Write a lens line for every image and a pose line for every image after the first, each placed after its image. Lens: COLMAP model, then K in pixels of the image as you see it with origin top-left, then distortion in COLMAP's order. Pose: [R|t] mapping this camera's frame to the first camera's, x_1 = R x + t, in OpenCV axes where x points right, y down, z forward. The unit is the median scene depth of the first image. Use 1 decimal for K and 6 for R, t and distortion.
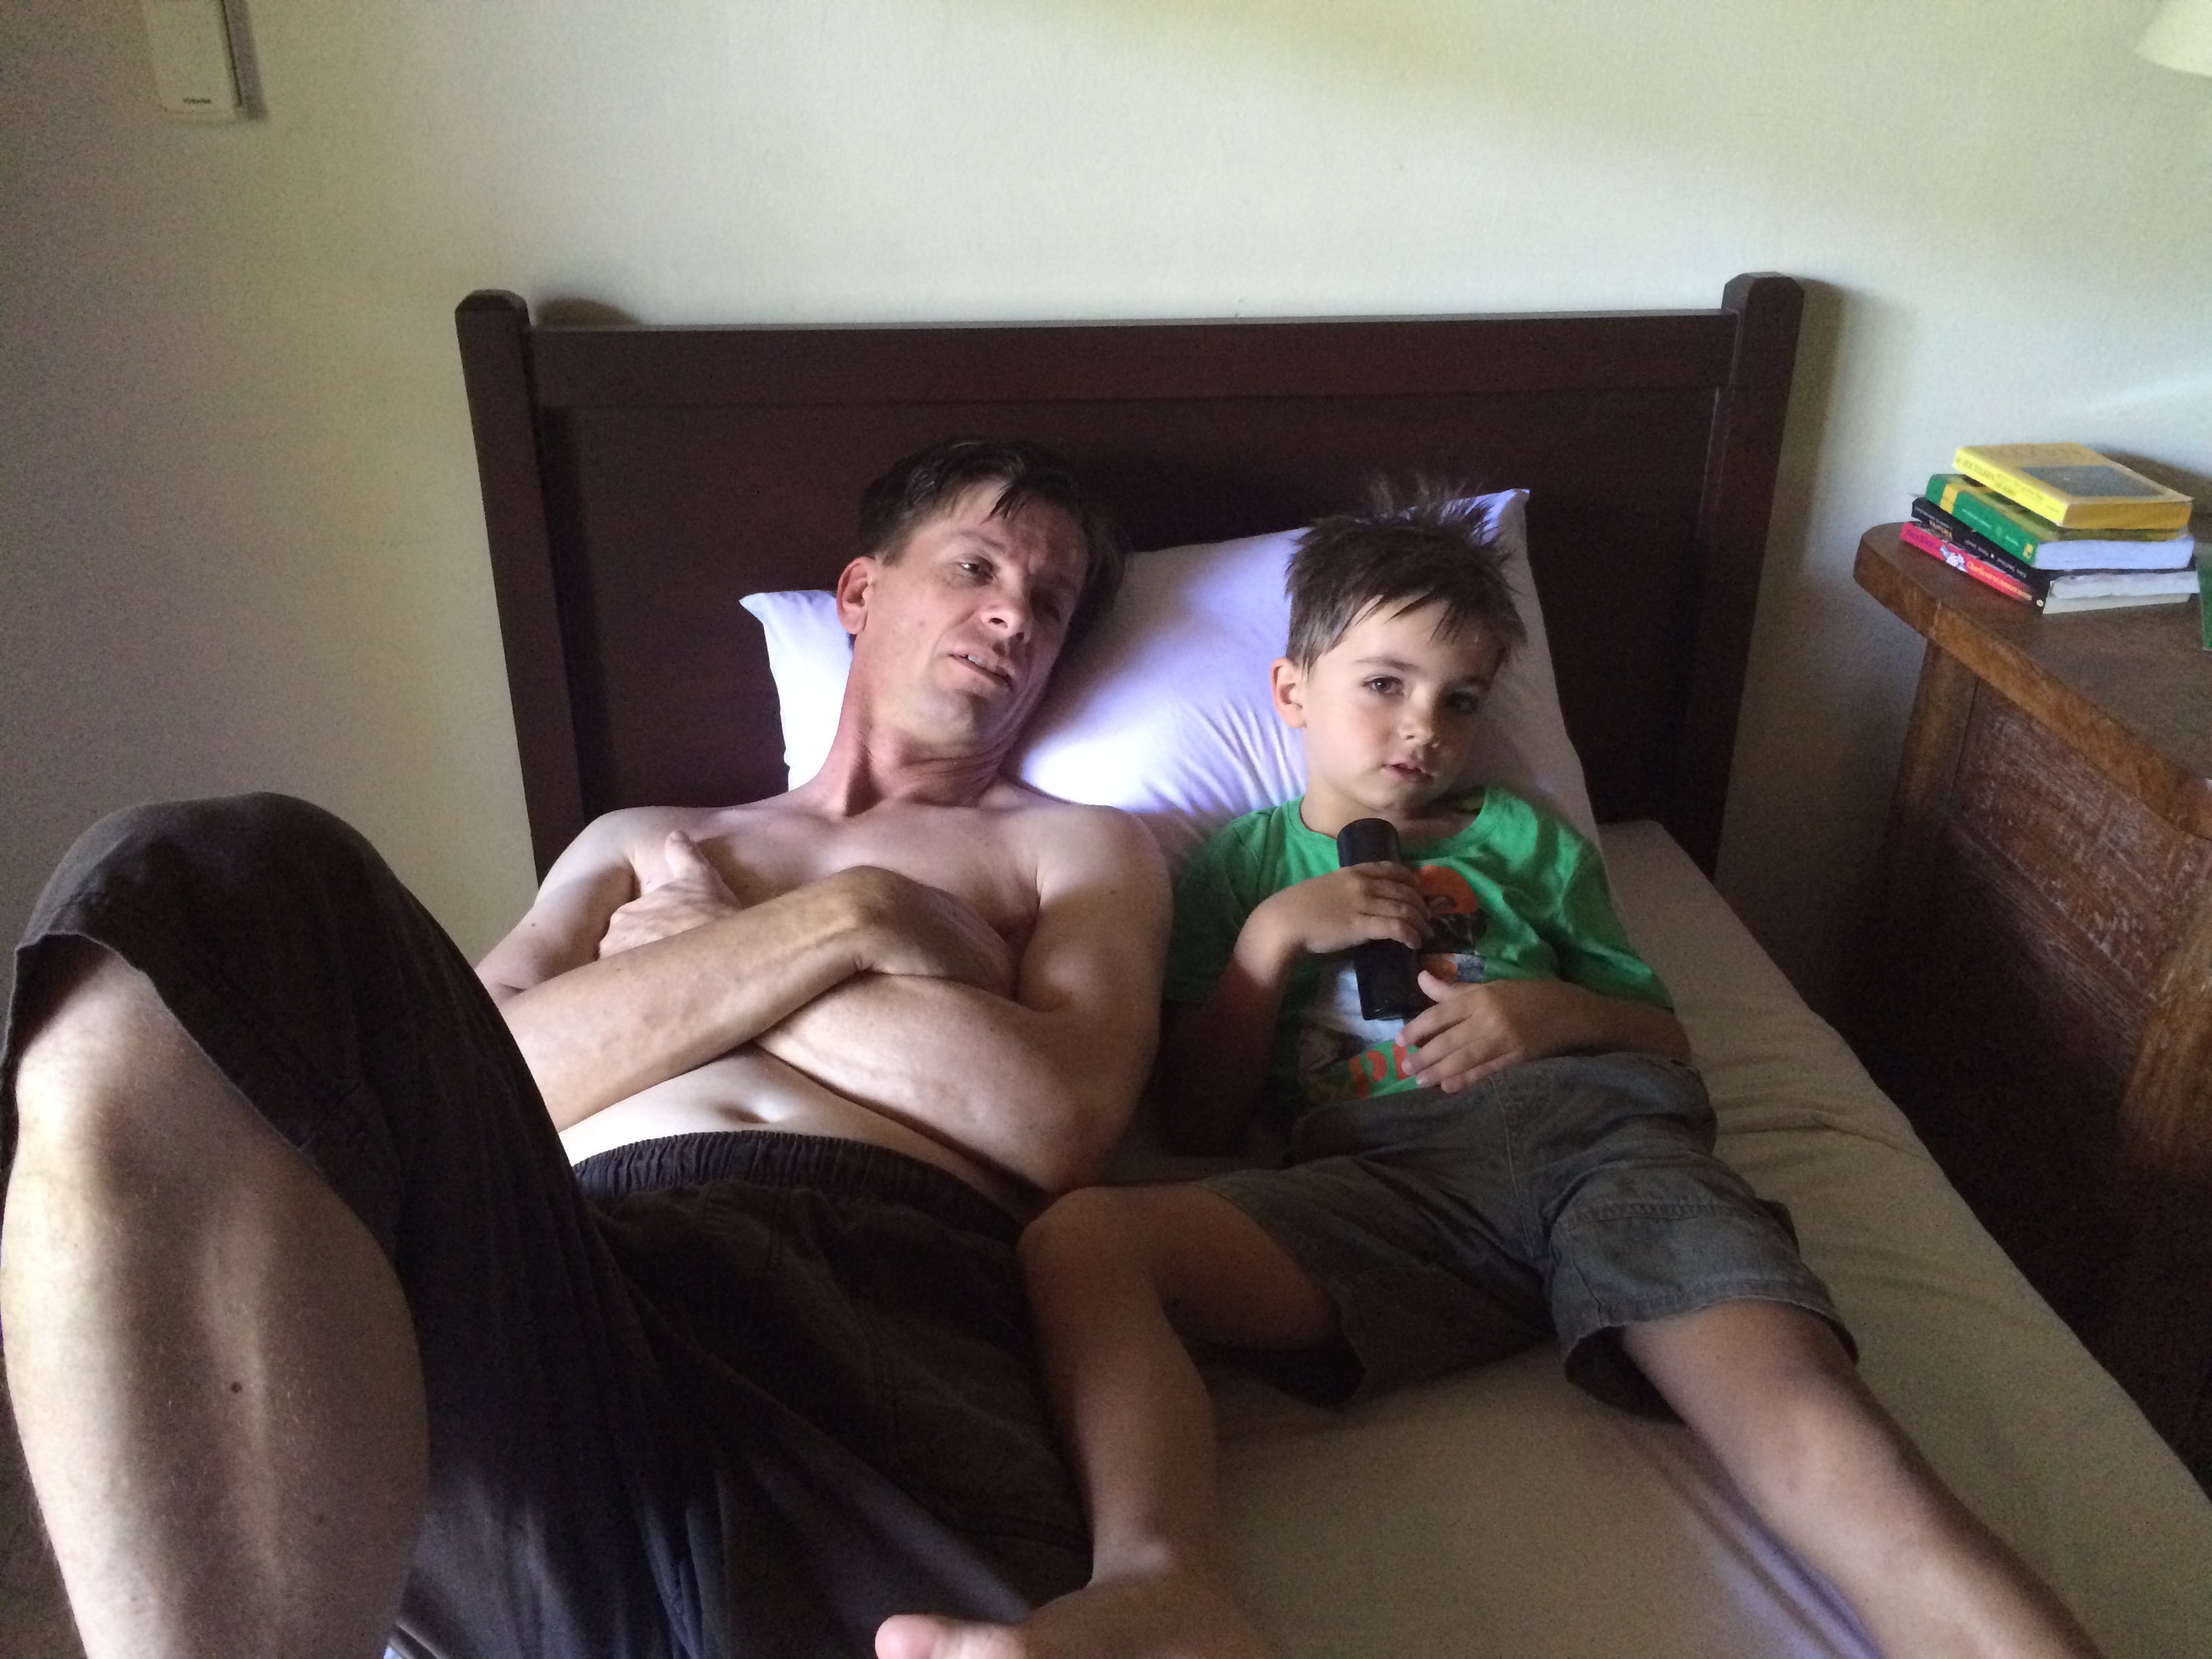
lens RADIAL K [[1910.5, 0, 1088.3], [0, 1910.5, 834.3], [0, 0, 1]] dist [0.063742, -0.055644]
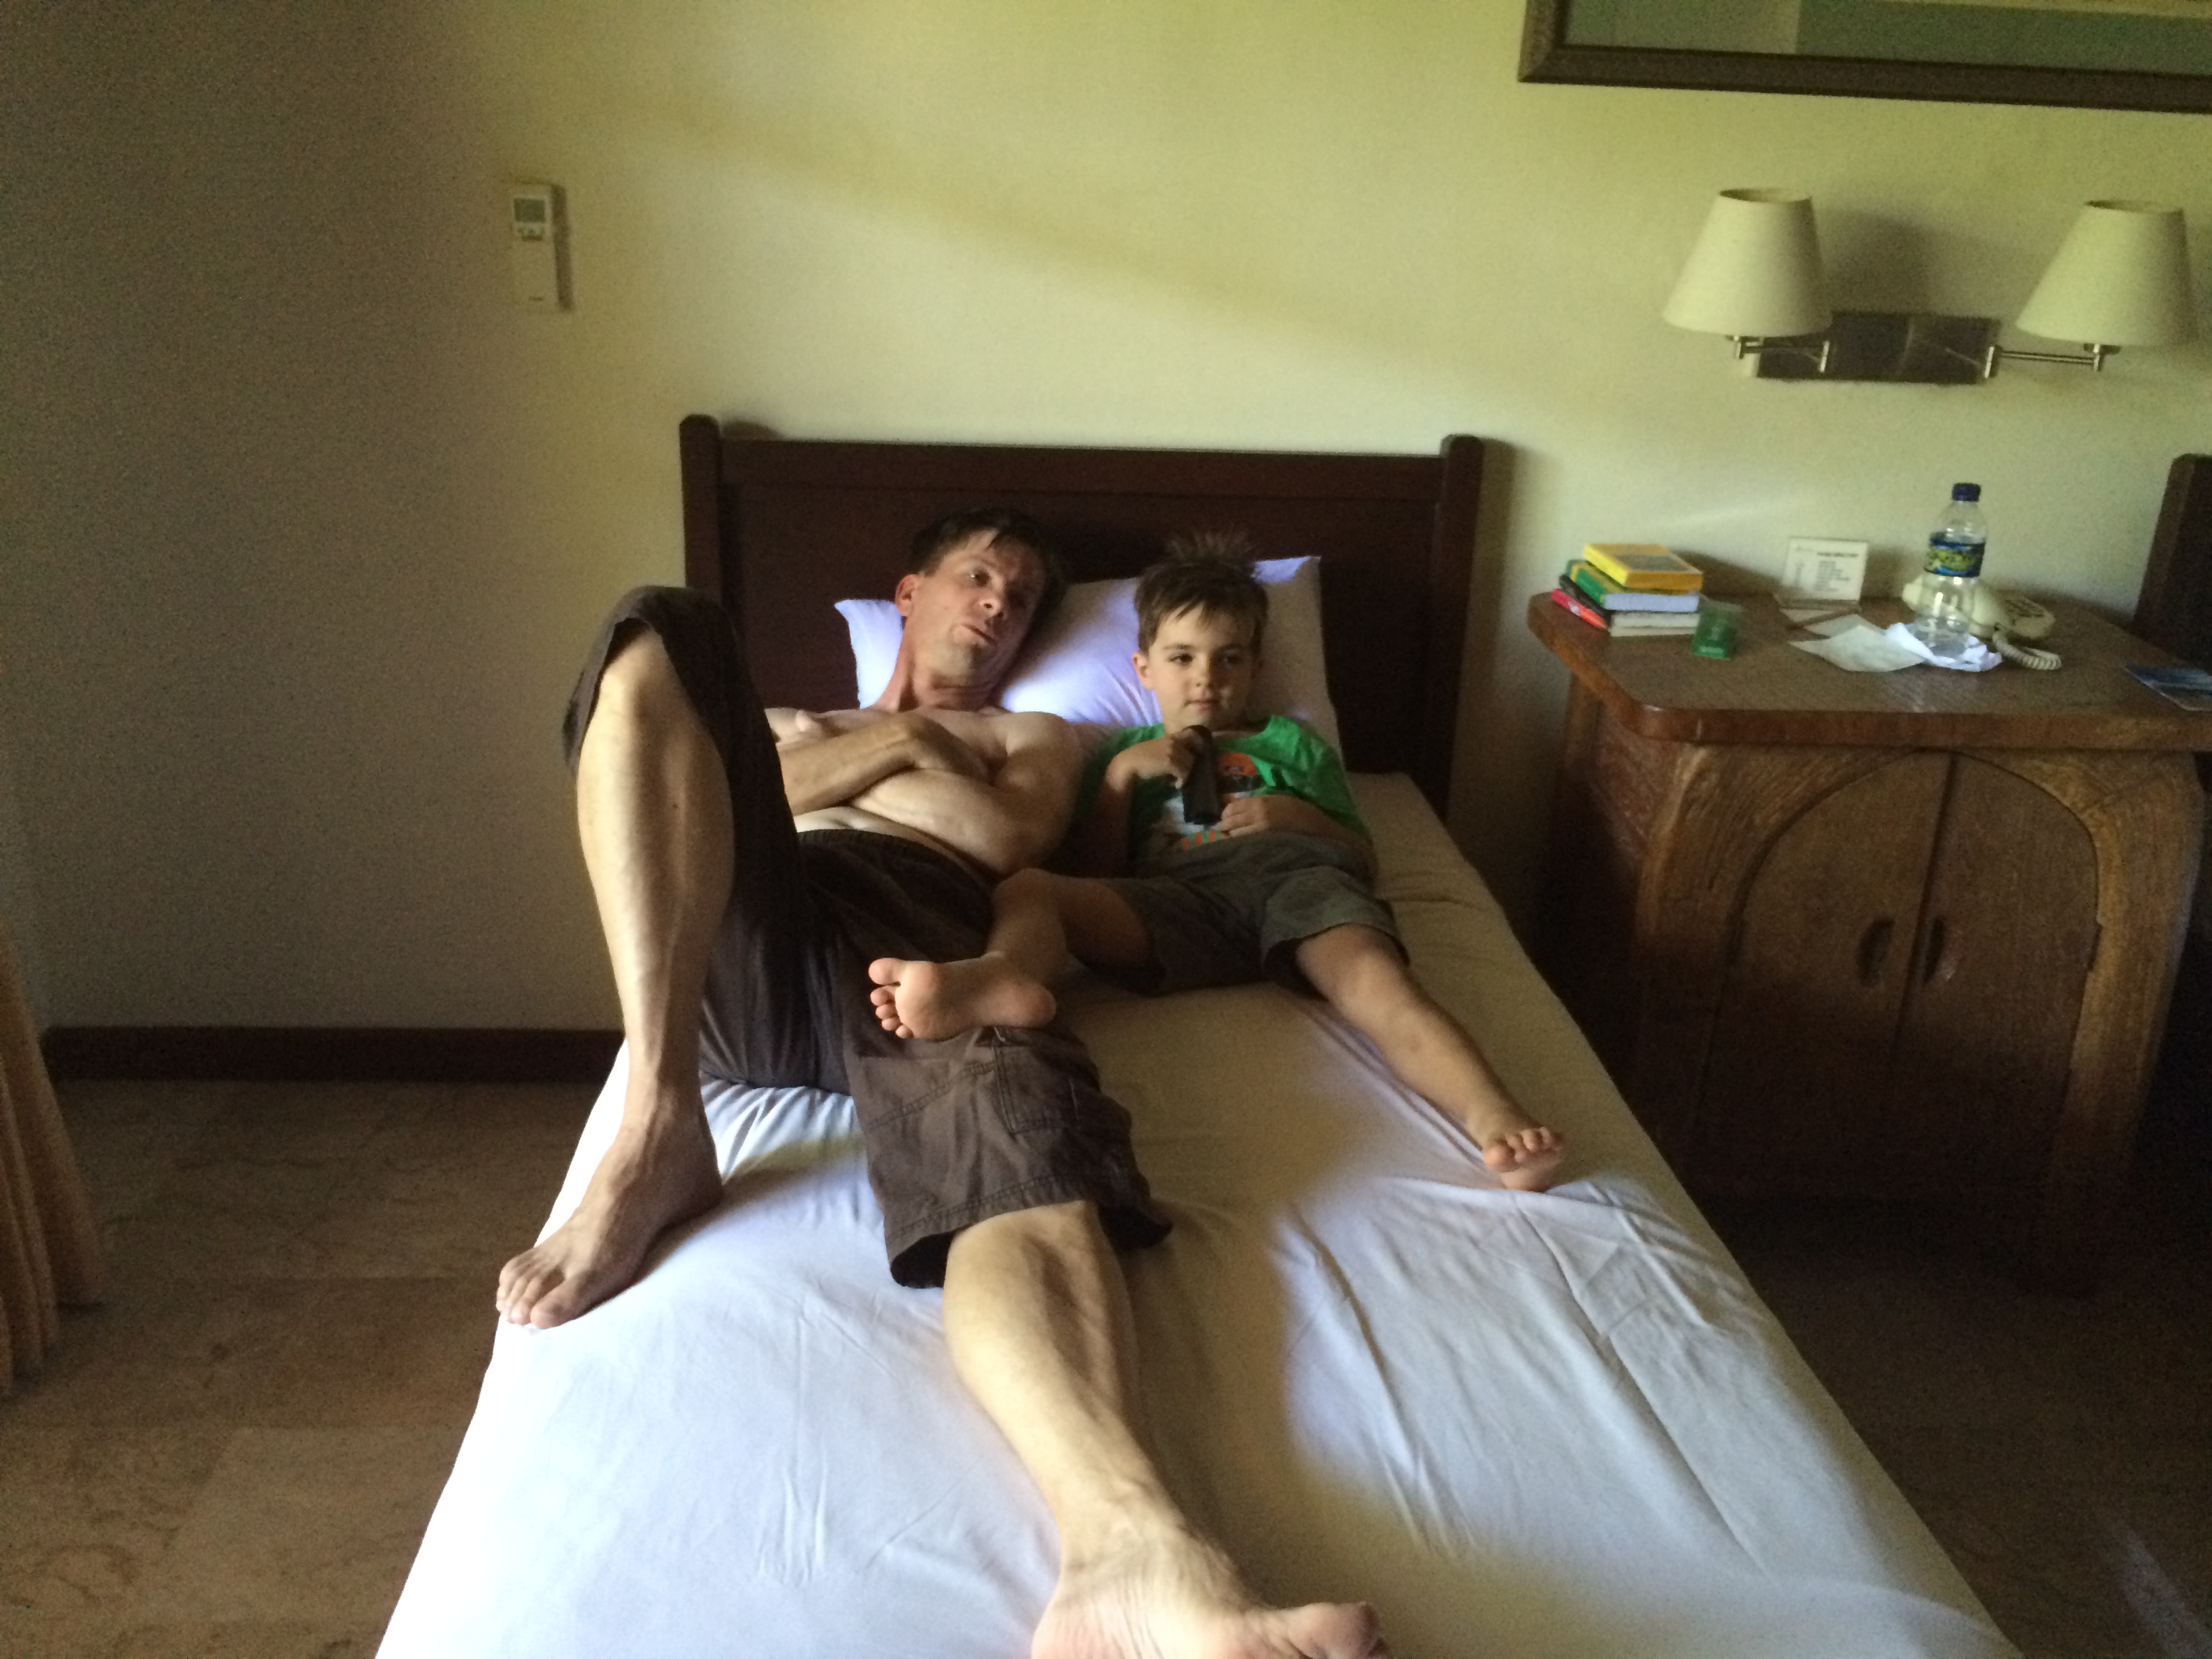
lens RADIAL K [[1910.5, 0, 1096.1], [0, 1910.5, 832.1], [0, 0, 1]] dist [0.063742, -0.055644]
pose [[0.999328, 0.036577, 0.002314, 0.051766], [-0.036215, 0.995197, -0.090948, 0.242632], [-0.005630, 0.090803, 0.995853, -0.699266]]
